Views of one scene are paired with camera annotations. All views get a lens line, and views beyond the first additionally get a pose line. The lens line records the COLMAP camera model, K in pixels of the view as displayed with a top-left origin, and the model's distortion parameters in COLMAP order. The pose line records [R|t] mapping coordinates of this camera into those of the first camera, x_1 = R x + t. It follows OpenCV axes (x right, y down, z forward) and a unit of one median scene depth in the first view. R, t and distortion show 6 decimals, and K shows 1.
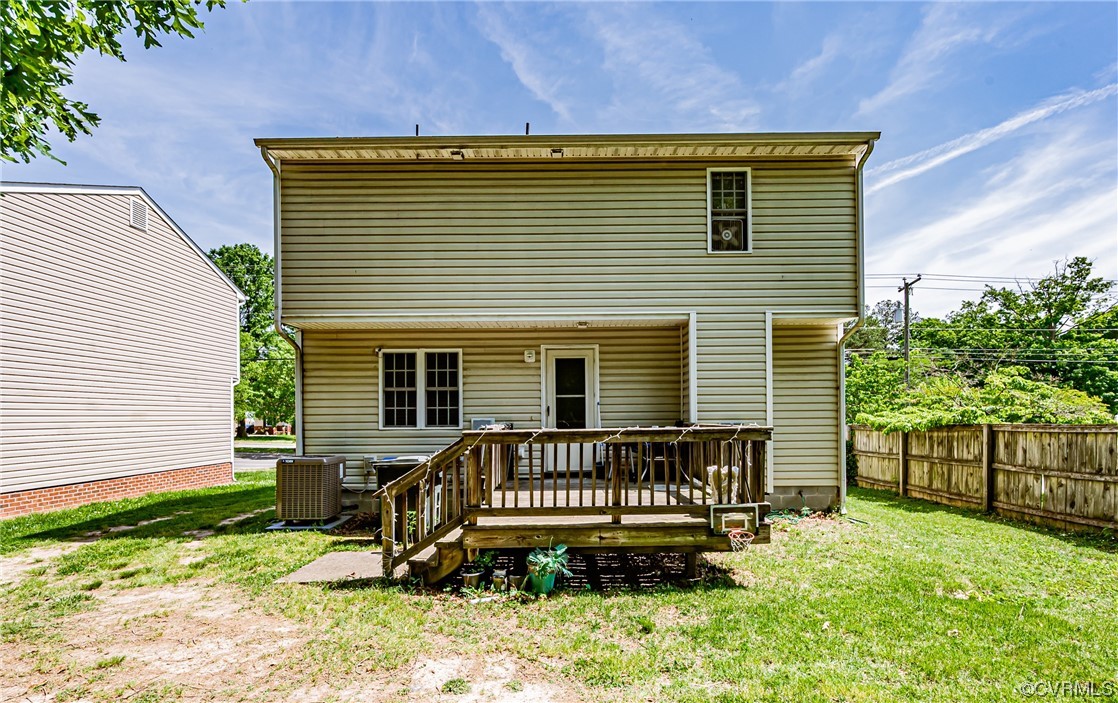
lens RADIAL K [[487.0, 0, 558.4], [0, 487.0, 415.4], [0, 0, 1]] dist [-0.001234, 0.001087]
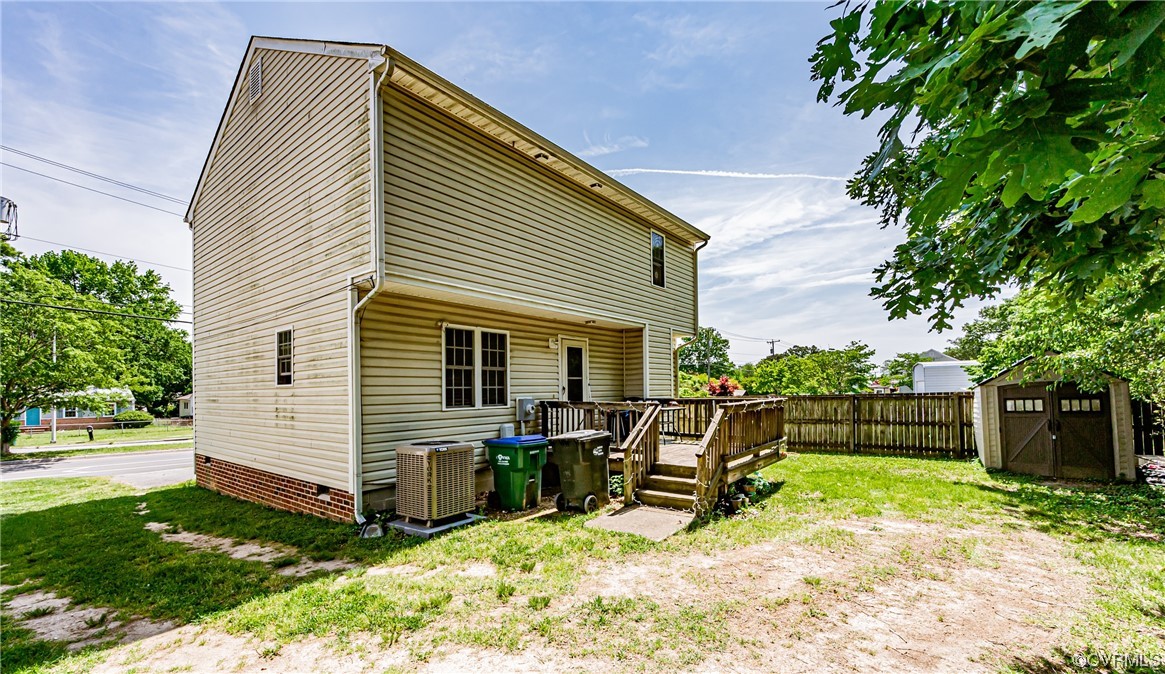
lens RADIAL K [[479.9, 0, 549.4], [0, 479.9, 387.8], [0, 0, 1]] dist [0.003583, -0.000717]
pose [[0.641018, 0.002646, 0.767521, -0.942015], [0.006366, 0.999941, -0.008764, -0.005129], [-0.767499, 0.010504, 0.640964, 0.273111]]
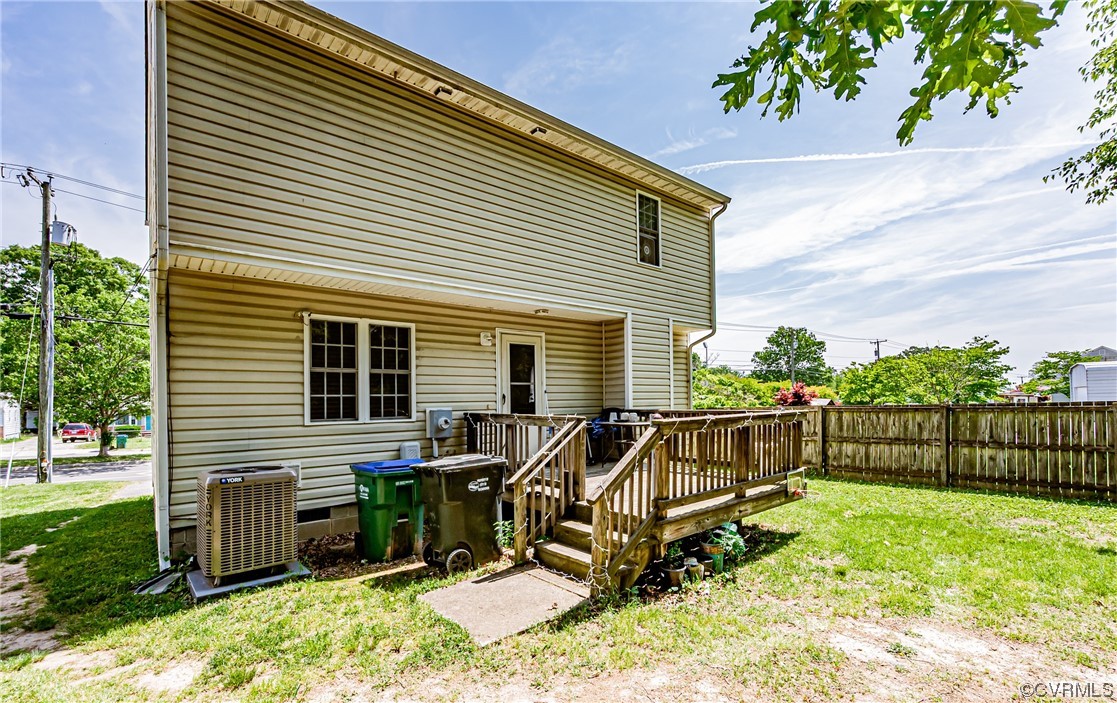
lens RADIAL K [[486.6, 0, 531.9], [0, 486.6, 398.8], [0, 0, 1]] dist [-0.001234, 0.001087]
pose [[0.779281, -0.001074, 0.626674, -0.563006], [0.006283, 0.999962, -0.006099, -0.003696], [-0.626643, 0.008690, 0.779258, 0.237042]]
